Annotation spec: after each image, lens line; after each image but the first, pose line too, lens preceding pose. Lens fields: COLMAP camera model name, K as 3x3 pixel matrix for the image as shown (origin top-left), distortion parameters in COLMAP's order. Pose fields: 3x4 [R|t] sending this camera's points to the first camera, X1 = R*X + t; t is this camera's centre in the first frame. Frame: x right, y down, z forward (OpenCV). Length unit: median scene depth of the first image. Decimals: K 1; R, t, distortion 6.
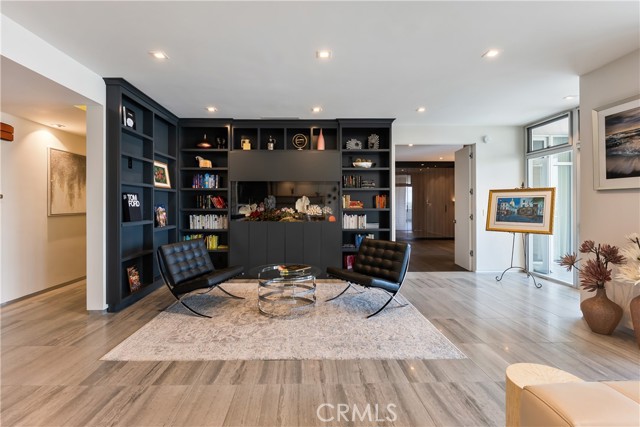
lens RADIAL K [[317.9, 0, 316.5], [0, 317.9, 209.3], [0, 0, 1]] dist [0.000179, -0.000209]
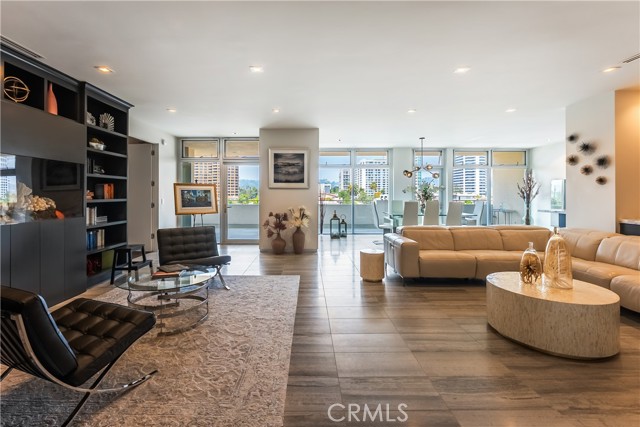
lens RADIAL K [[283.5, 0, 307.6], [0, 283.5, 194.4], [0, 0, 1]] dist [-0.001976, -0.000088]
pose [[0.012443, 0.002117, 0.999920, -0.662515], [0.014909, 0.999886, -0.002303, -0.006061], [-0.999811, 0.014936, 0.012410, 0.504897]]
